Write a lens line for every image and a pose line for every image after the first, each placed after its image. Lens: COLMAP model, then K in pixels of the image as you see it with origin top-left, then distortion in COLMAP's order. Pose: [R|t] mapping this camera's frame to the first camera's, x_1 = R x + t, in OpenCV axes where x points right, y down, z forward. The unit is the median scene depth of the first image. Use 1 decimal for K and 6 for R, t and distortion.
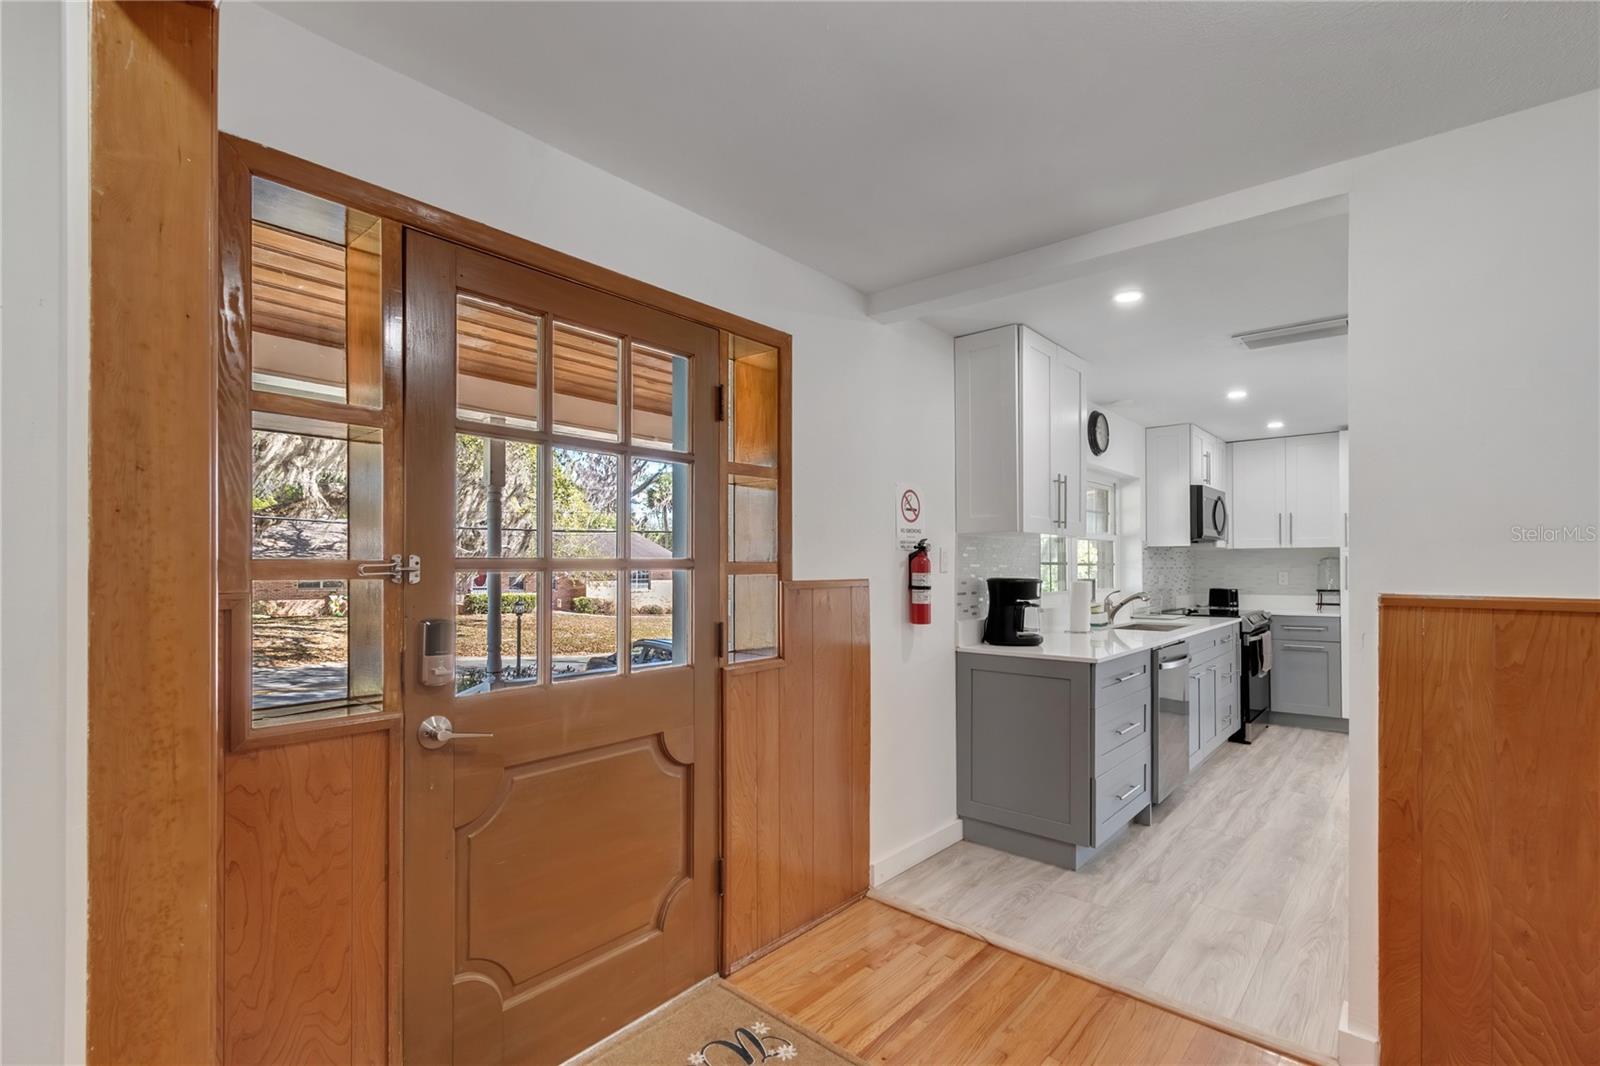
lens RADIAL K [[712.5, 0, 809.2], [0, 712.5, 564.3], [0, 0, 1]] dist [-0.002733, -0.000621]
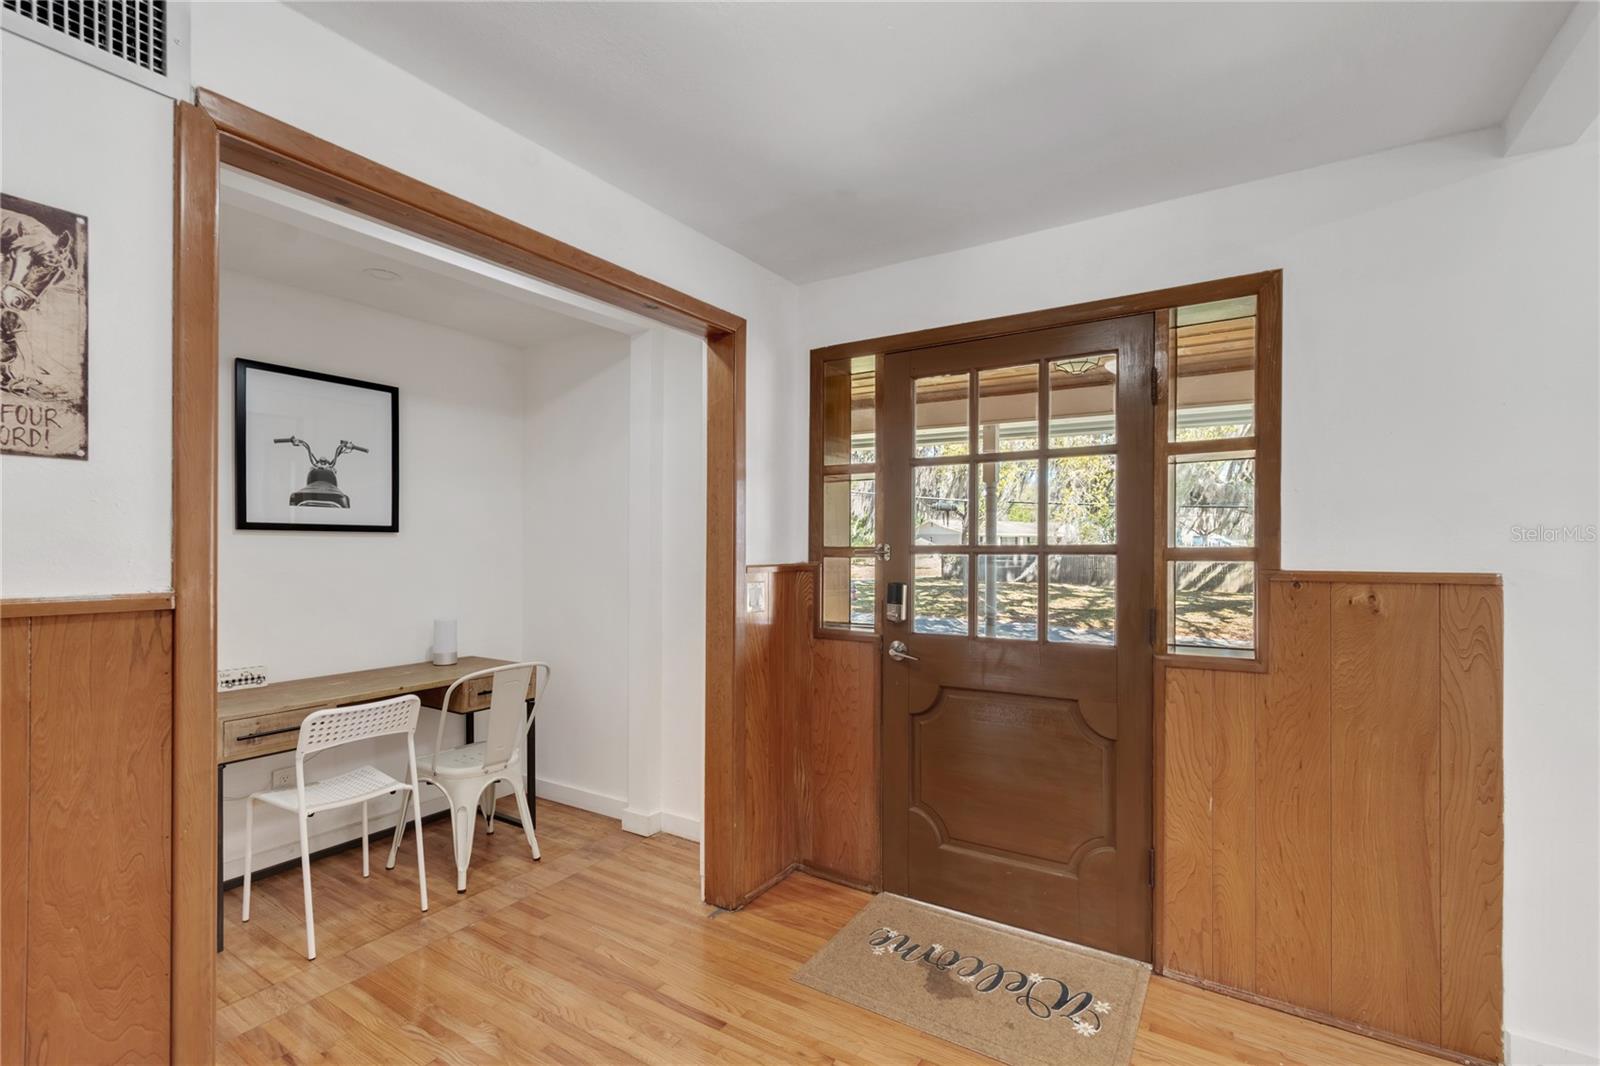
lens RADIAL K [[712.5, 0, 805.6], [0, 712.5, 542.6], [0, 0, 1]] dist [-0.002733, -0.000621]
pose [[0.154748, -0.006812, -0.987931, 0.762549], [0.000240, 0.999976, -0.006858, -0.002869], [0.987954, 0.000824, 0.154746, 0.371559]]
